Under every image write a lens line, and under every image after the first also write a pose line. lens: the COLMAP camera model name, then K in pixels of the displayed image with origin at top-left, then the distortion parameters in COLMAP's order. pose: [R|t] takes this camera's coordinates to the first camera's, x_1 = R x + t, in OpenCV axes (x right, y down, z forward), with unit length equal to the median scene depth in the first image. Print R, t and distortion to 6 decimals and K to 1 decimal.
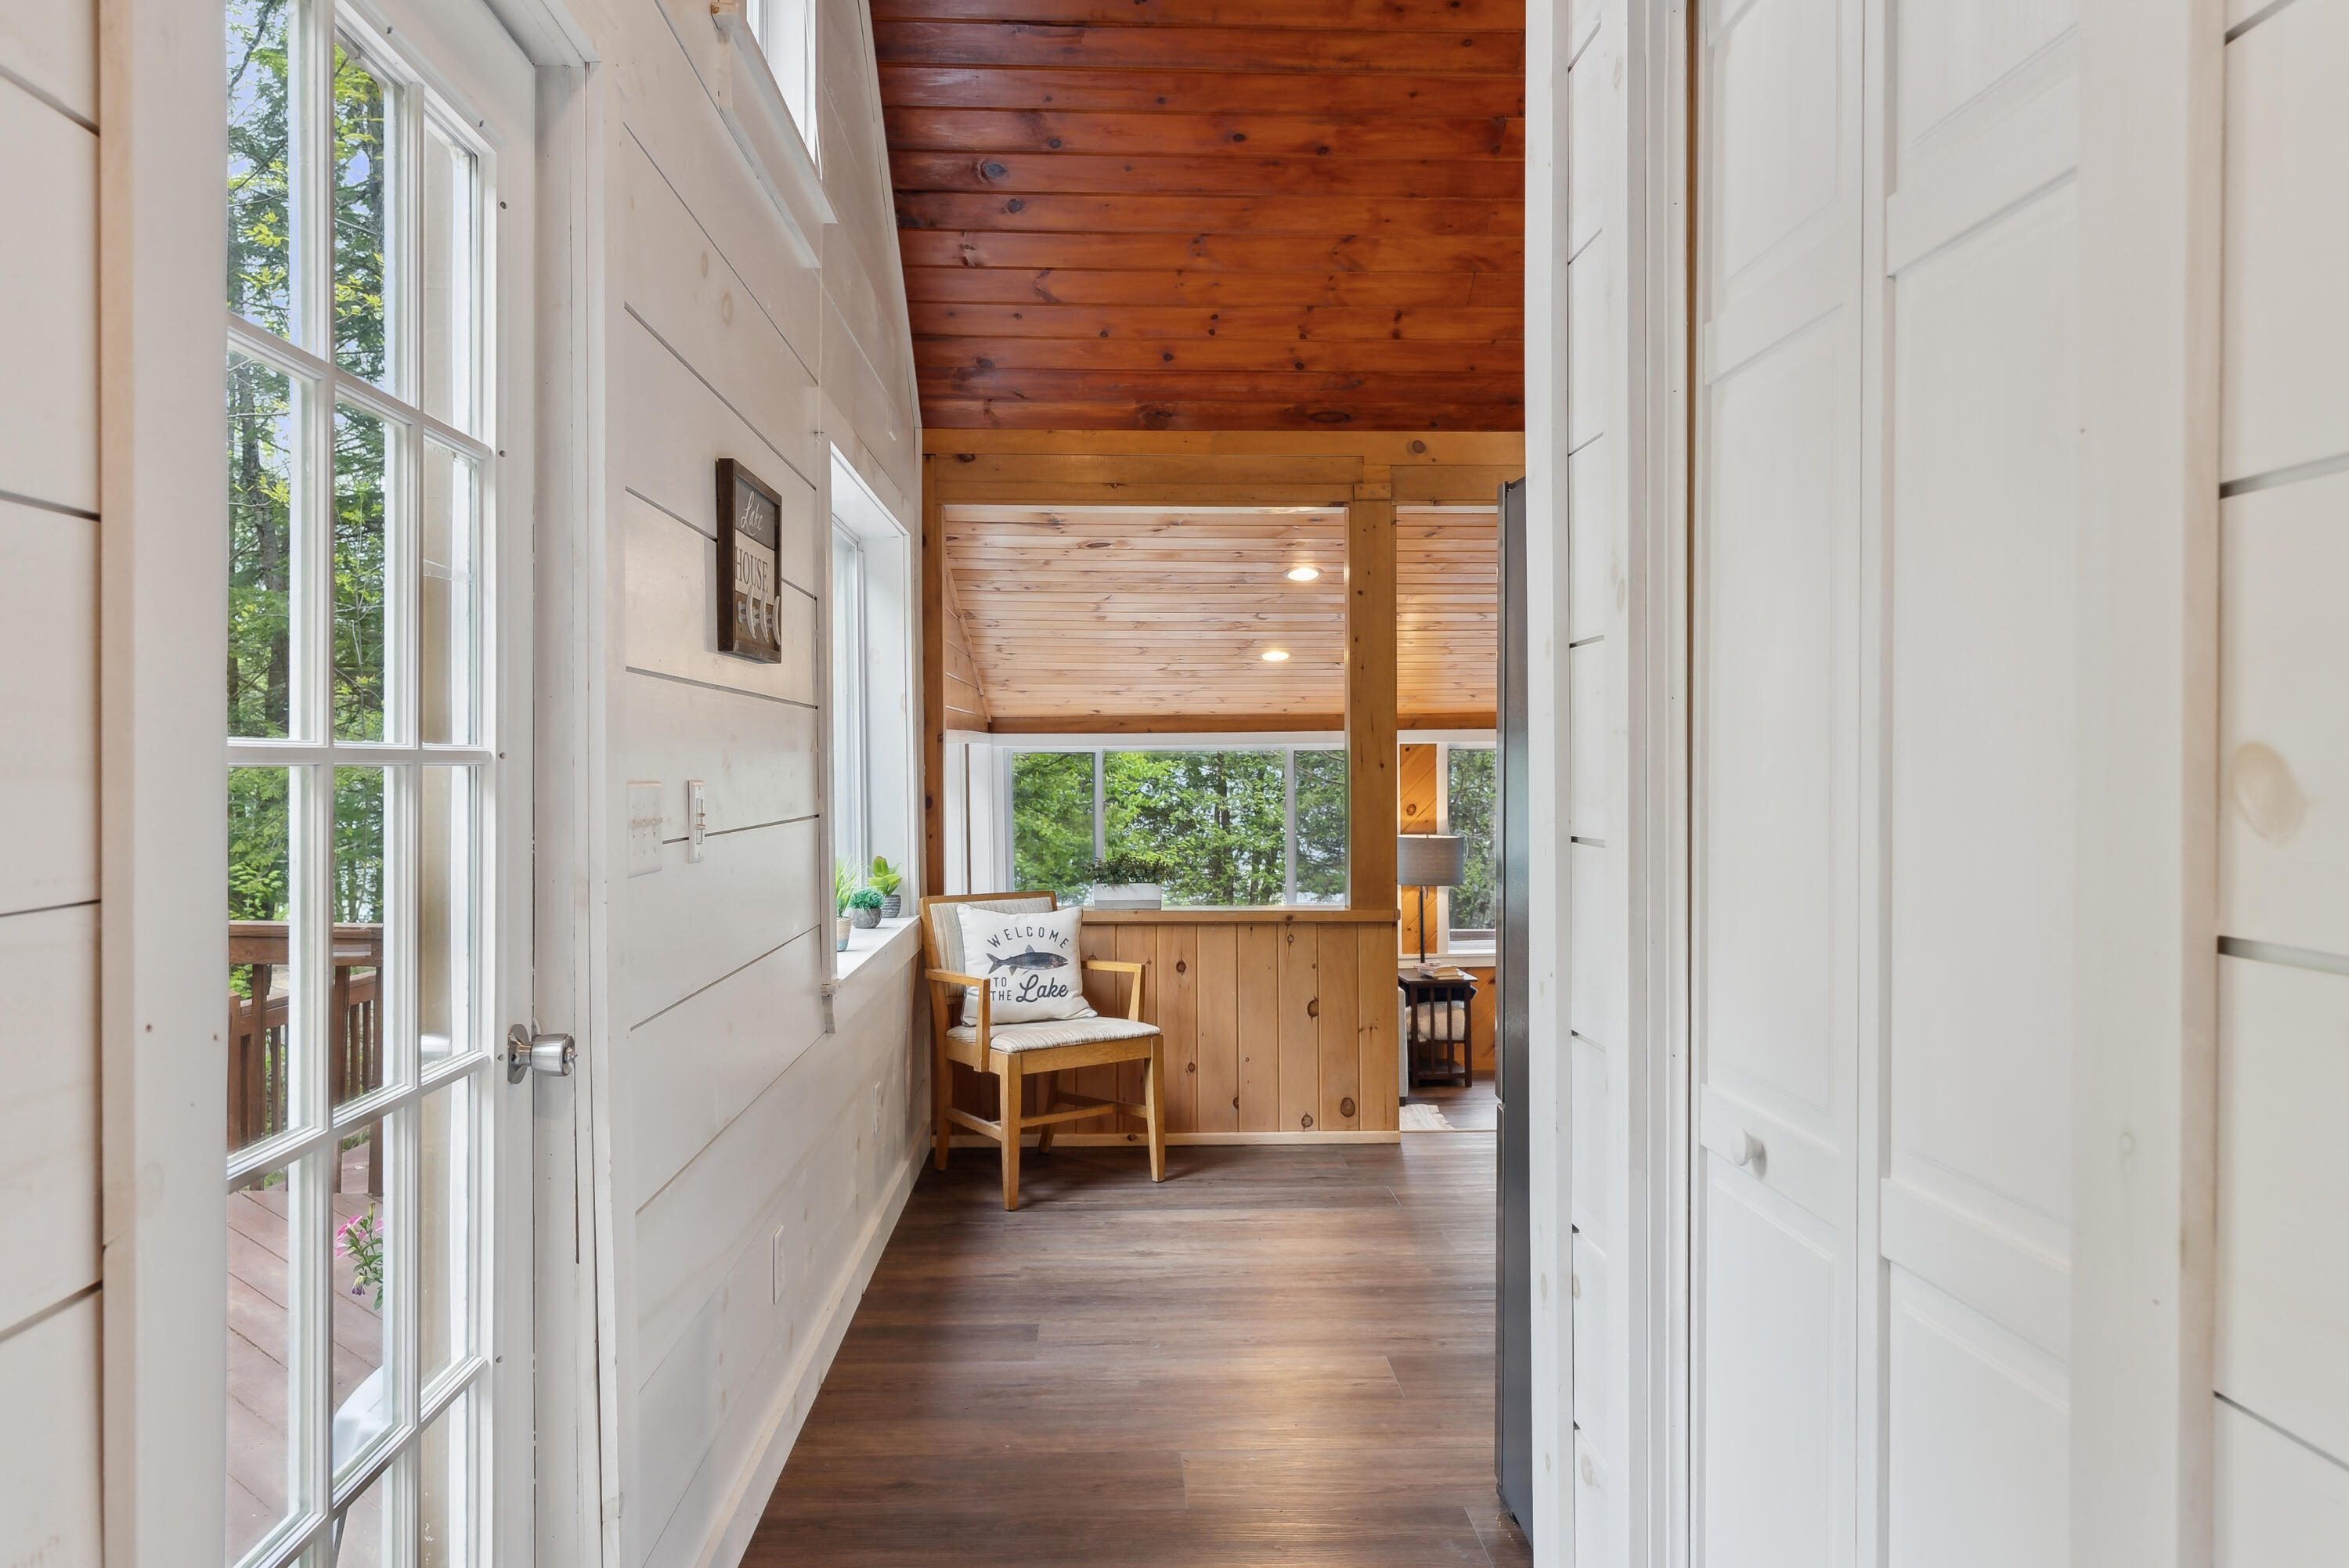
lens RADIAL K [[1654.2, 0, 1174.5], [0, 1654.2, 784.0], [0, 0, 1]] dist [-0.002311, -0.000777]
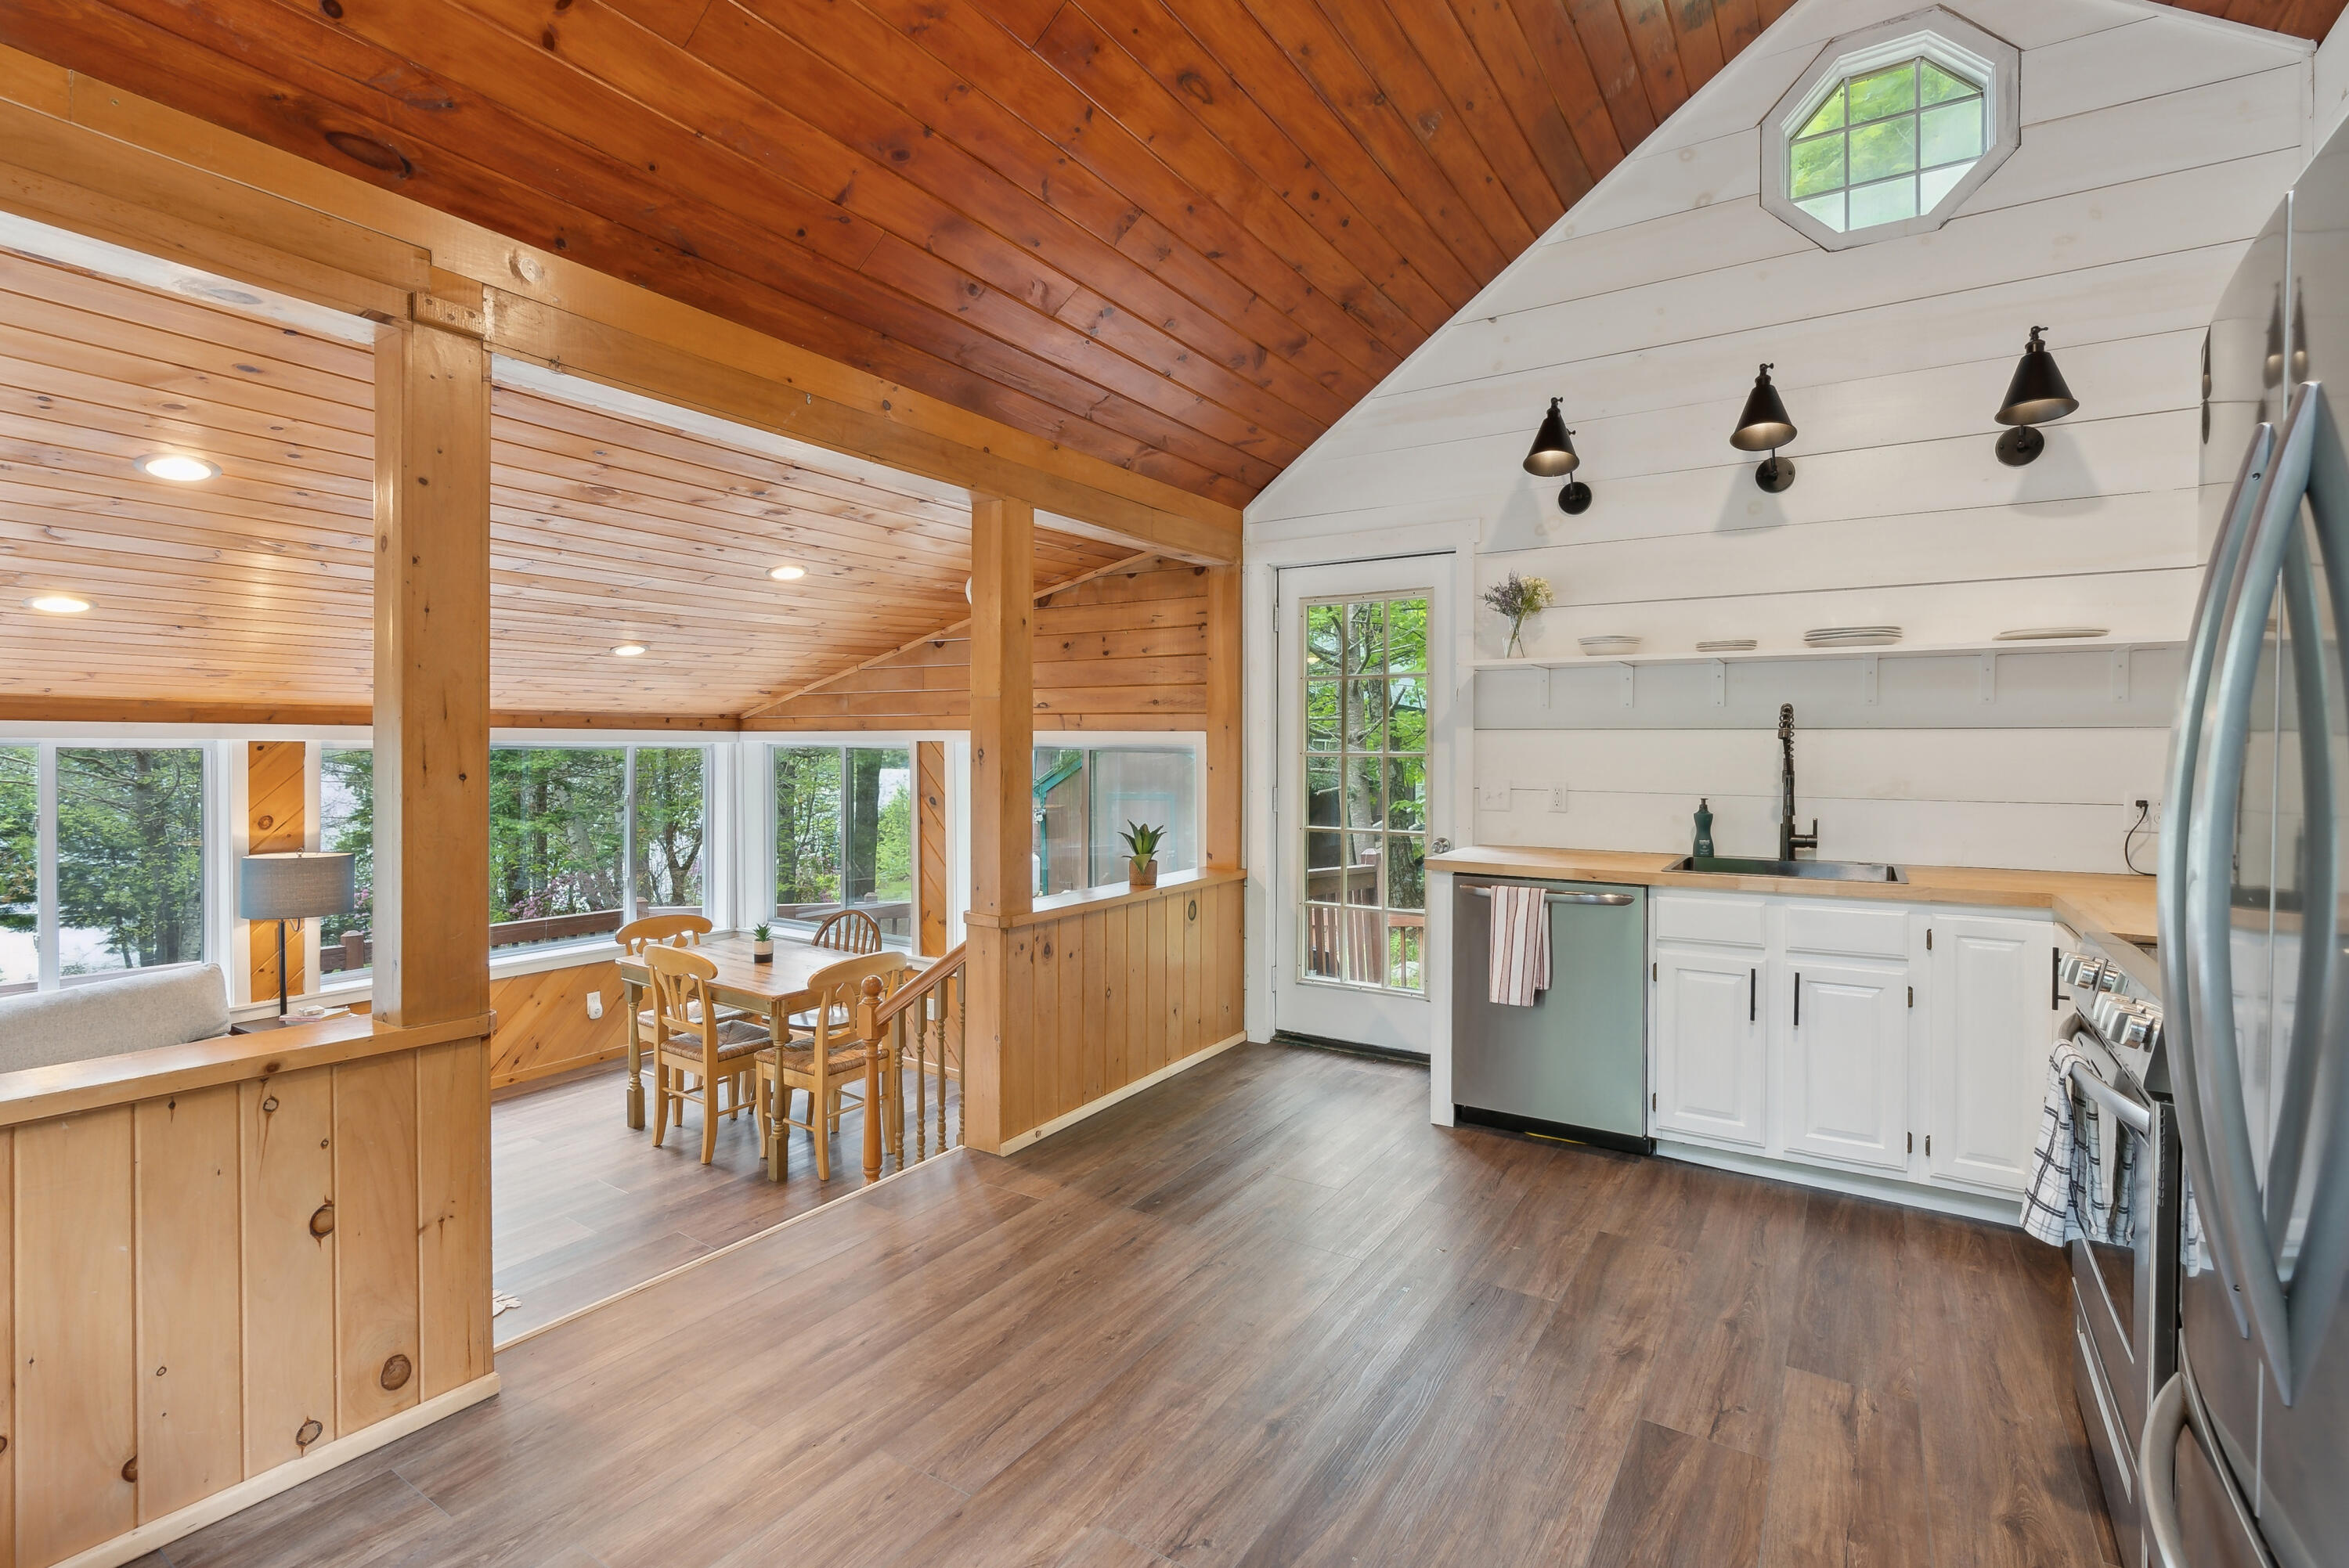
lens RADIAL K [[1068.2, 0, 1181.2], [0, 1068.2, 759.6], [0, 0, 1]] dist [-0.009049, 0.001514]
pose [[0.575346, 0.003489, 0.817902, -0.040249], [0.007515, 0.999926, -0.009552, -0.011488], [-0.817875, 0.011642, 0.575278, 0.565620]]
